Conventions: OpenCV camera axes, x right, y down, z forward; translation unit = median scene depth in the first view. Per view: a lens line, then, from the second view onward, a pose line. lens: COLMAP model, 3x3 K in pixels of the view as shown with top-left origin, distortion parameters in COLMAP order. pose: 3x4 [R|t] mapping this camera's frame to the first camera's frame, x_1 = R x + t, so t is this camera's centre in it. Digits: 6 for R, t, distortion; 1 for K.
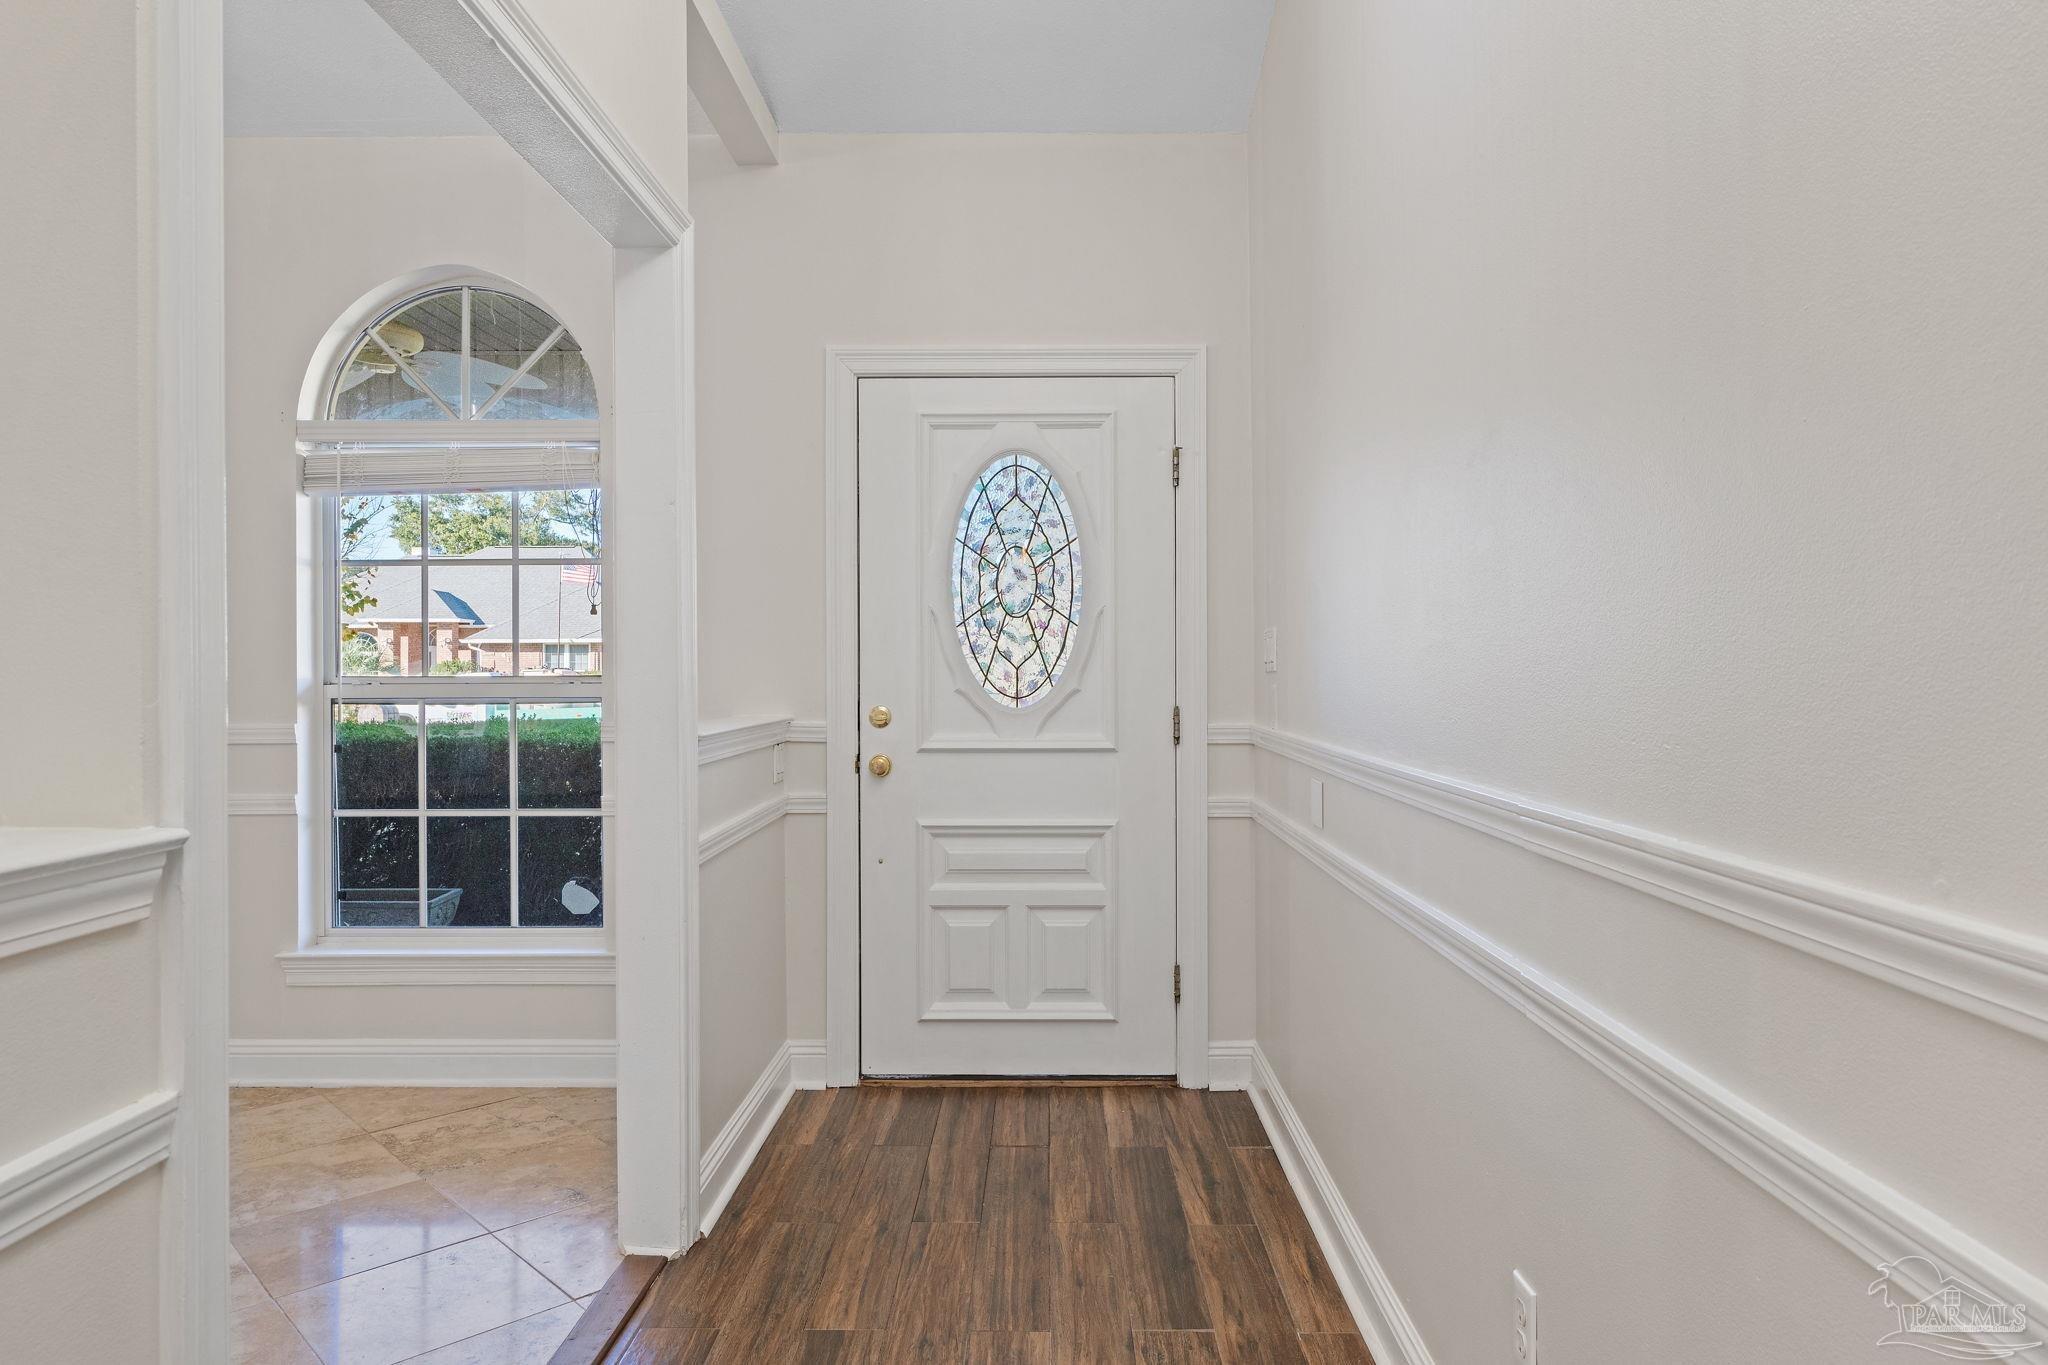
lens RADIAL K [[1270.1, 0, 1027.3], [0, 1270.1, 690.2], [0, 0, 1]] dist [0.007278, 0.001104]
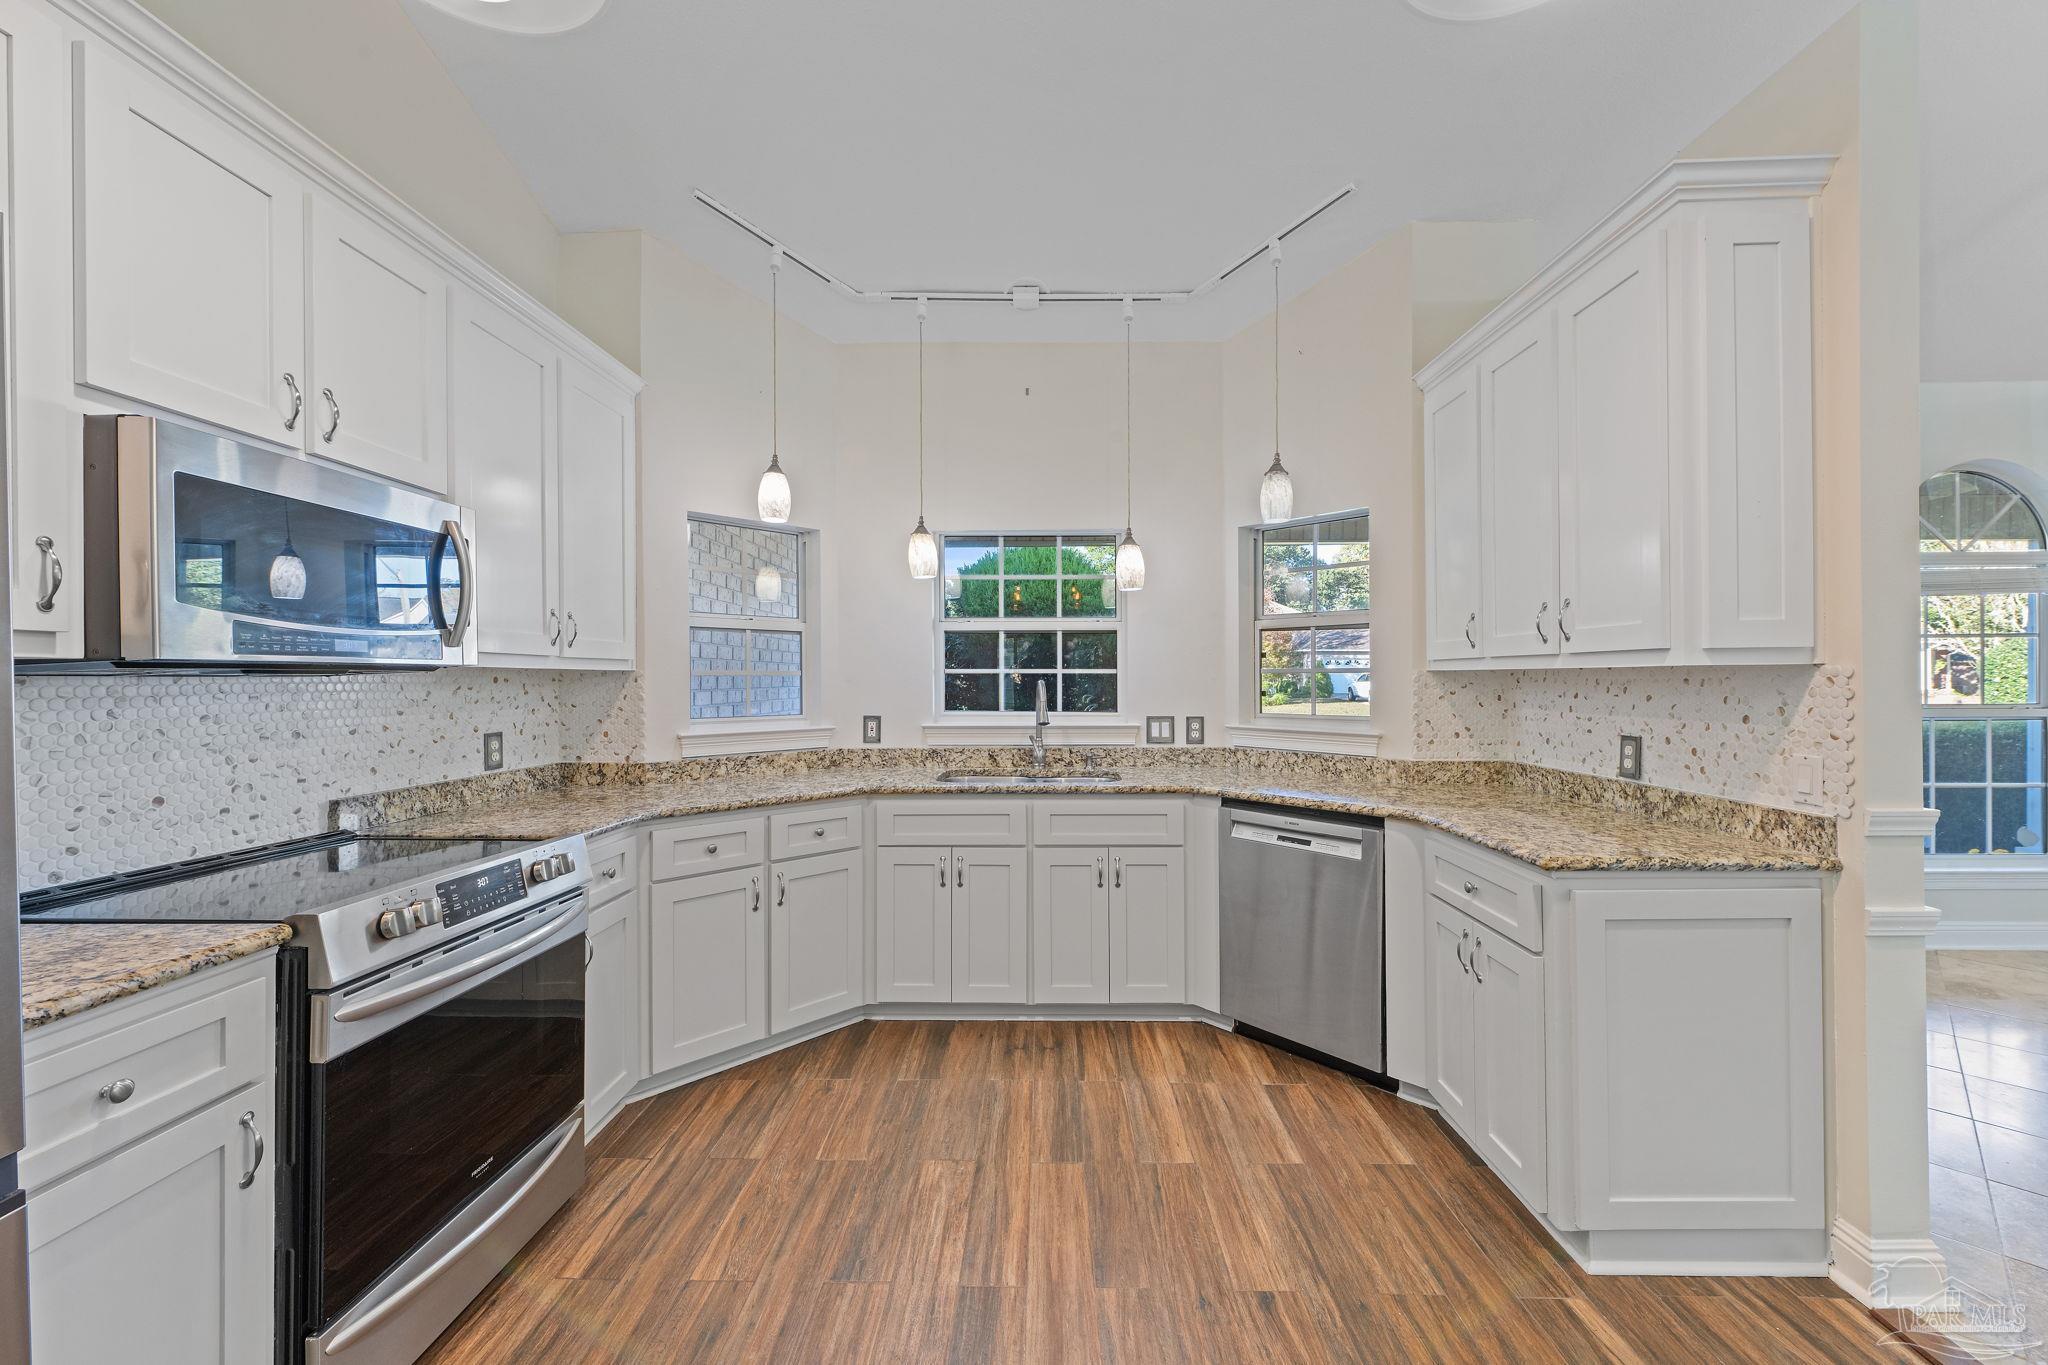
lens RADIAL K [[808.0, 0, 1037.4], [0, 808.0, 681.3], [0, 0, 1]] dist [0.001426, -0.001125]
pose [[0.999987, -0.003642, 0.003553, -1.768892], [0.003668, 0.999967, -0.007183, -0.038490], [-0.003527, 0.007196, 0.999968, -0.059289]]
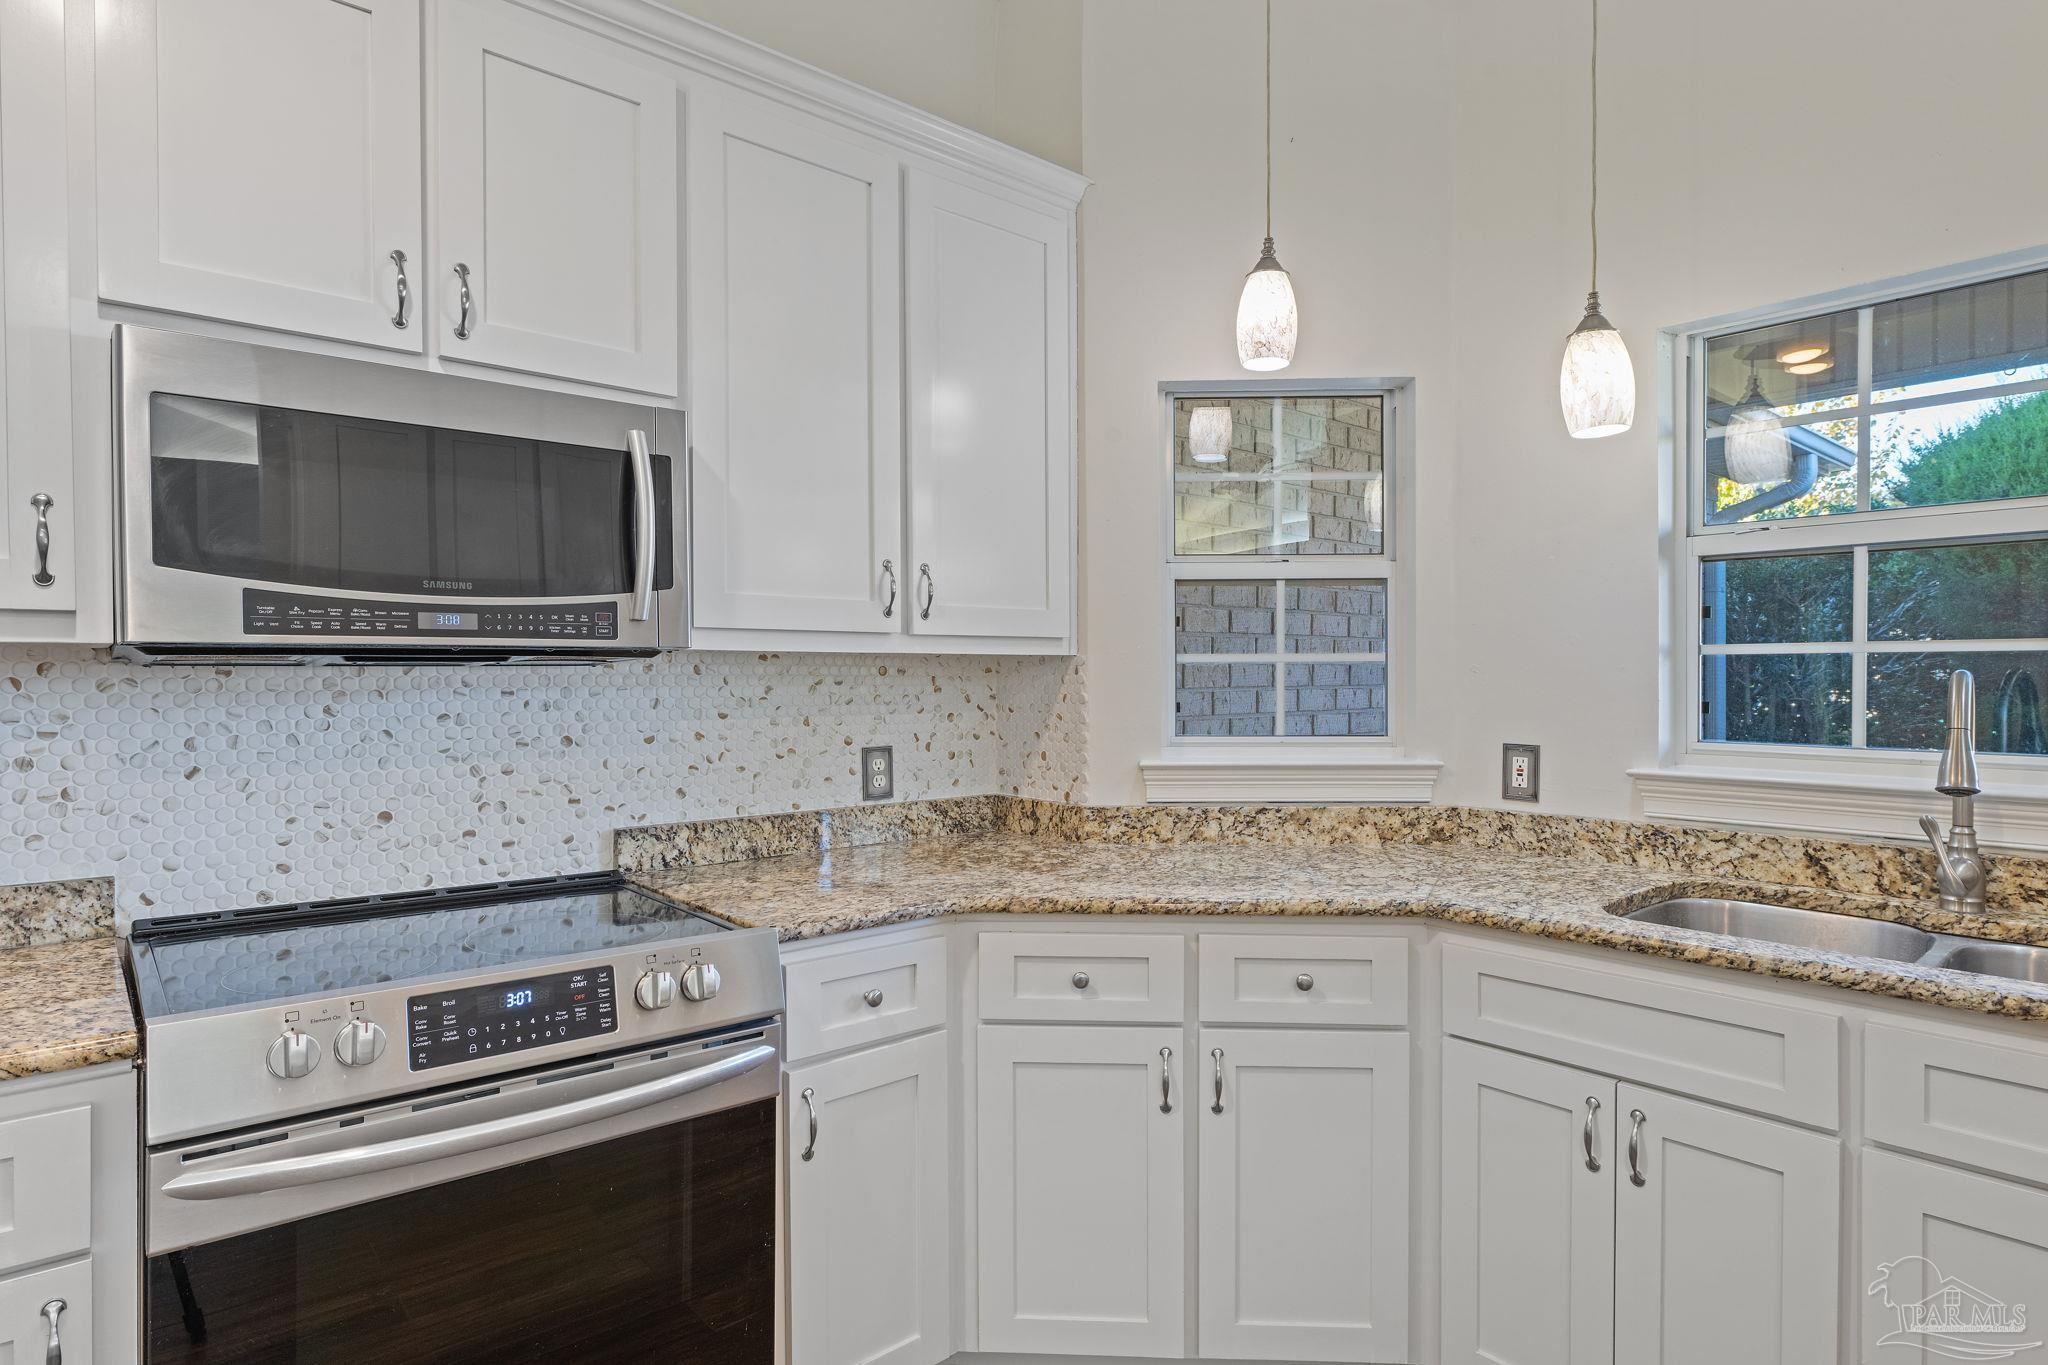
lens RADIAL K [[1107.3, 0, 1030.3], [0, 1107.3, 688.9], [0, 0, 1]] dist [0.000985, -0.002574]
pose [[0.669146, 0.006141, -0.743105, -1.669899], [-0.002873, 0.999980, 0.005676, -0.039721], [0.743125, -0.001663, 0.669151, 0.304487]]
